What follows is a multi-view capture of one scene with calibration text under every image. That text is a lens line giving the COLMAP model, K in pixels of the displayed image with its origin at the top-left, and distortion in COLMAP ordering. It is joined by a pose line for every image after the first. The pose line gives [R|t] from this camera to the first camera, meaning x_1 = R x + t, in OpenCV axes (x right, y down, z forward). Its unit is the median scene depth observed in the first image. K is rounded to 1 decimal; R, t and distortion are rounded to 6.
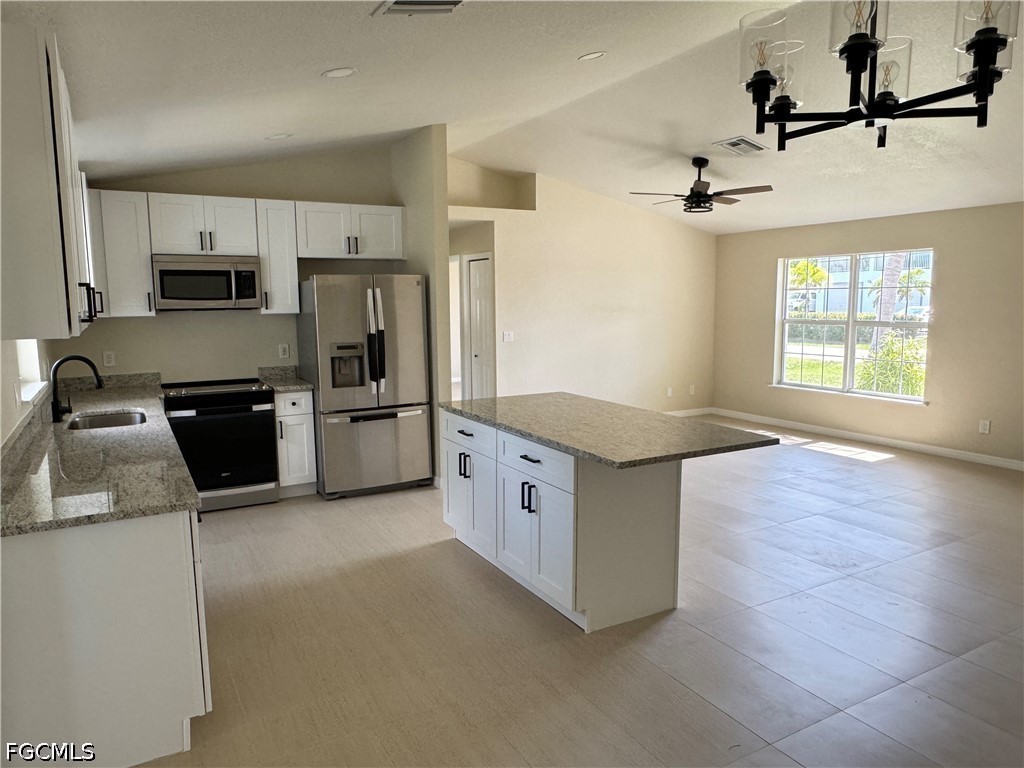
lens RADIAL K [[691.3, 0, 510.1], [0, 691.3, 383.7], [0, 0, 1]] dist [0.000270, -0.004548]
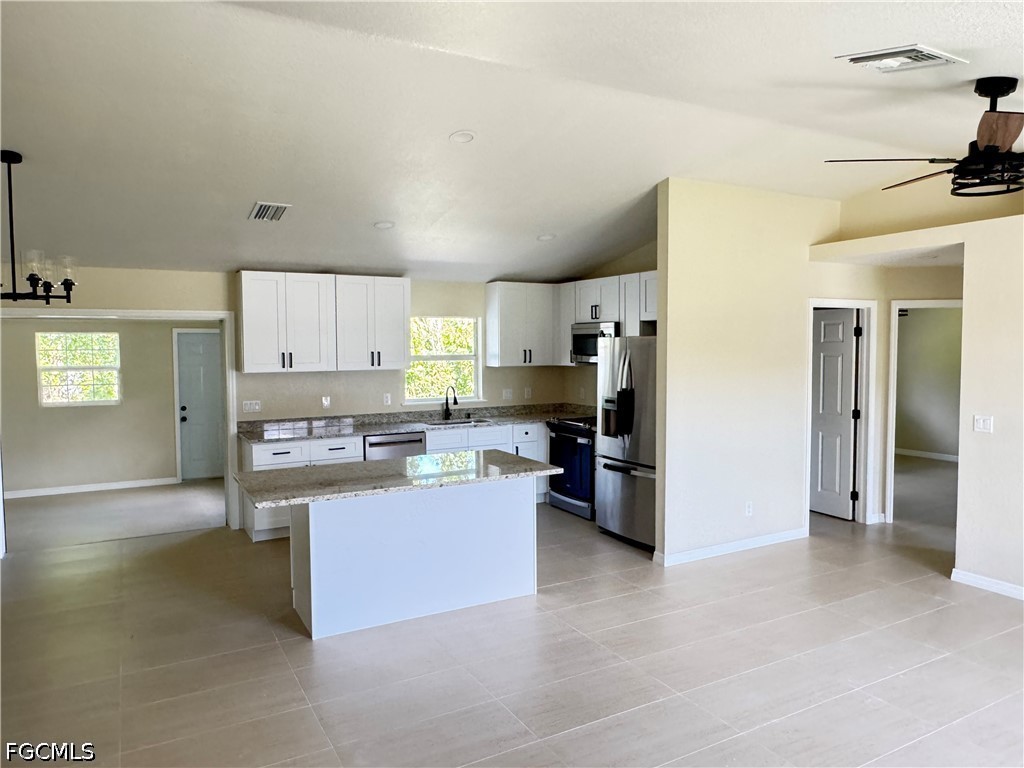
lens RADIAL K [[691.3, 0, 505.8], [0, 691.3, 380.1], [0, 0, 1]] dist [0.000270, -0.004548]
pose [[-0.014635, 0.060722, -0.998047, 0.857432], [-0.115798, 0.991335, 0.062011, -0.132019], [0.993165, 0.116479, -0.007477, 0.809991]]
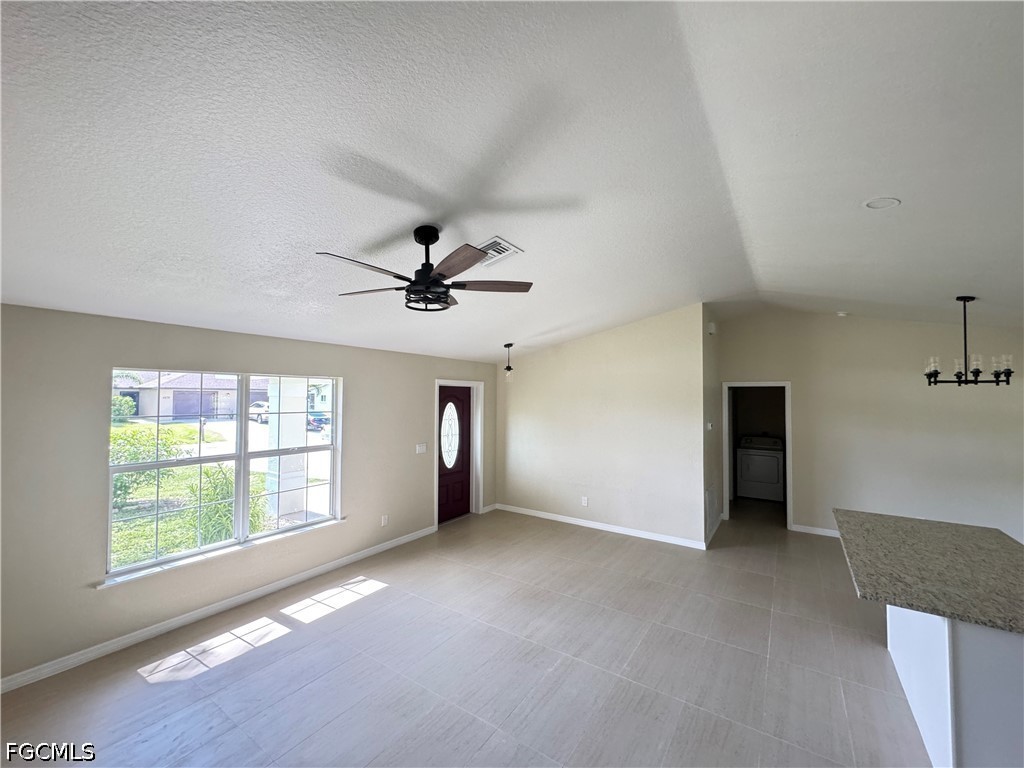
lens RADIAL K [[409.1, 0, 513.8], [0, 409.1, 384.5], [0, 0, 1]] dist [-0.005673, 0.001121]
pose [[-0.446308, 0.034179, 0.894226, -0.118121], [0.106024, 0.994252, 0.014915, -0.201847], [-0.888576, 0.101466, -0.447366, 1.278173]]
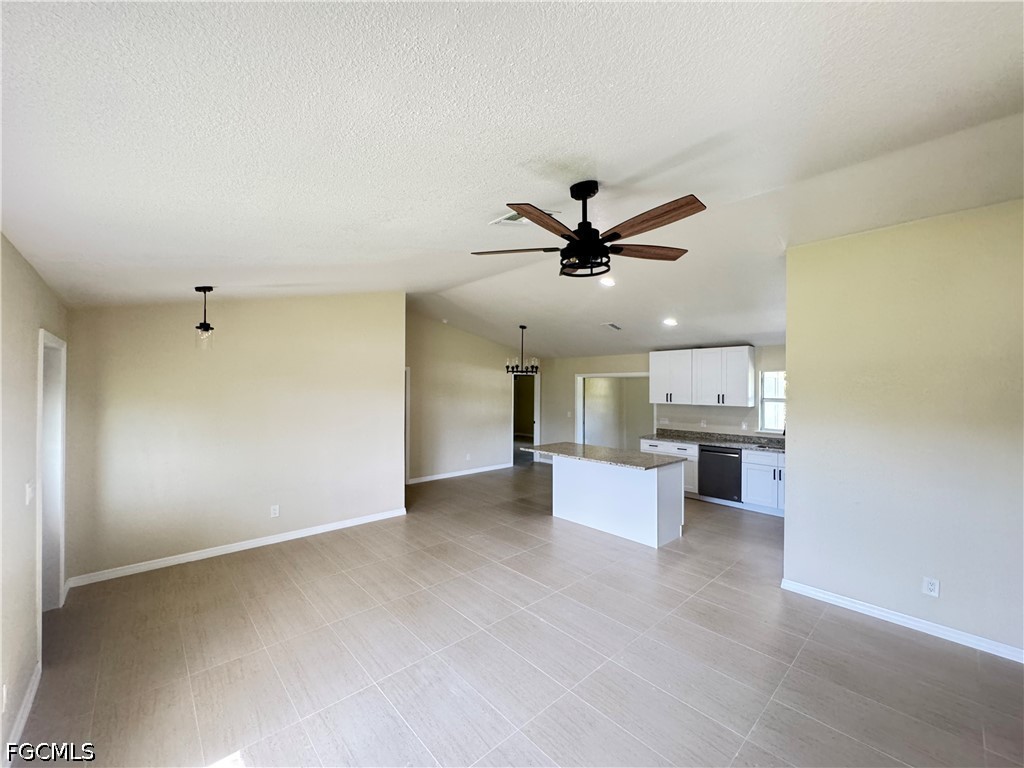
lens RADIAL K [[409.1, 0, 509.7], [0, 409.1, 386.0], [0, 0, 1]] dist [-0.005673, 0.001121]
pose [[-0.975505, 0.002460, -0.219962, 0.475507], [-0.024369, 0.992575, 0.119172, -0.223895], [0.218622, 0.121613, -0.968202, 1.537068]]
